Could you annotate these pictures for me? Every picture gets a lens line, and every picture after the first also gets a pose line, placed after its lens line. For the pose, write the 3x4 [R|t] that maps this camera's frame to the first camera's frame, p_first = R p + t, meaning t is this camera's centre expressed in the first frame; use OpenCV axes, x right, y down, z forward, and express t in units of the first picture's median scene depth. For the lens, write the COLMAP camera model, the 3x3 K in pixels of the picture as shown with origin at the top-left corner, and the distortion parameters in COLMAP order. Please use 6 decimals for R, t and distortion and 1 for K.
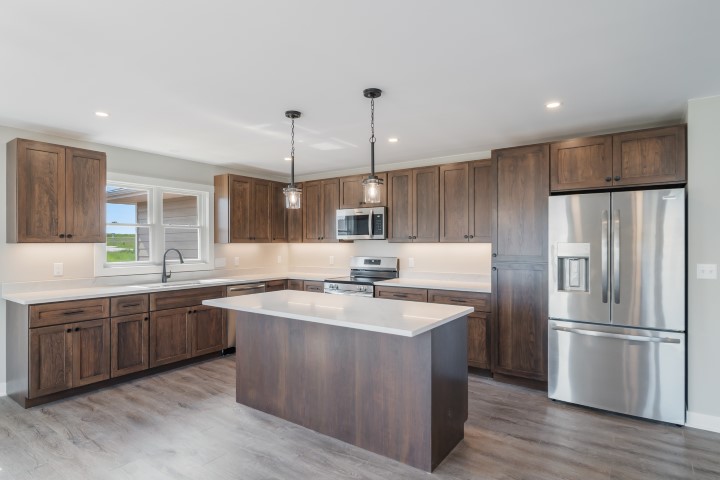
lens RADIAL K [[398.3, 0, 355.6], [0, 398.3, 241.5], [0, 0, 1]] dist [-0.001824, -0.000104]
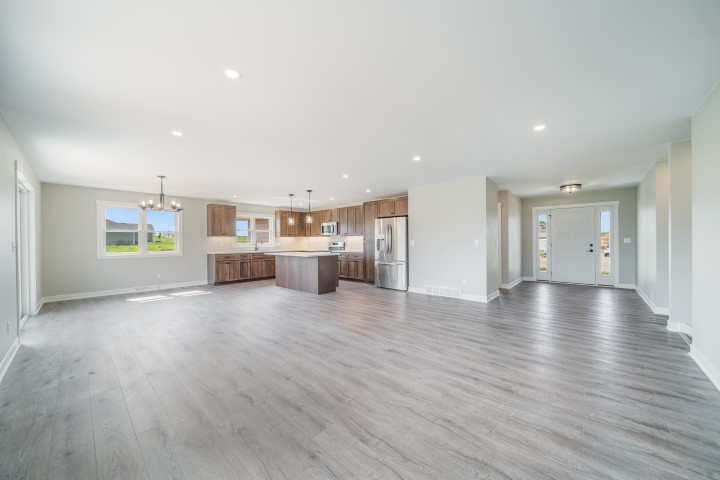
lens RADIAL K [[261.7, 0, 355.6], [0, 261.7, 241.1], [0, 0, 1]] dist [-0.000509, 0.000000]
pose [[0.992097, -0.005827, -0.125336, 0.507152], [0.006176, 0.999978, 0.002397, 0.040594], [0.125319, -0.003152, 0.992112, -0.838315]]
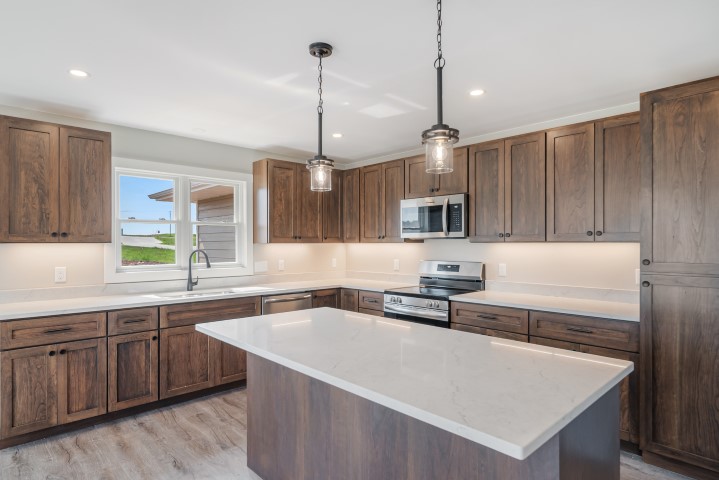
lens RADIAL K [[406.2, 0, 354.2], [0, 406.2, 243.4], [0, 0, 1]] dist [-0.000957, -0.000169]
pose [[0.980197, -0.000542, -0.198026, 0.026773], [0.001283, 0.999993, 0.003613, 0.002103], [0.198023, -0.003795, 0.980190, 0.280936]]
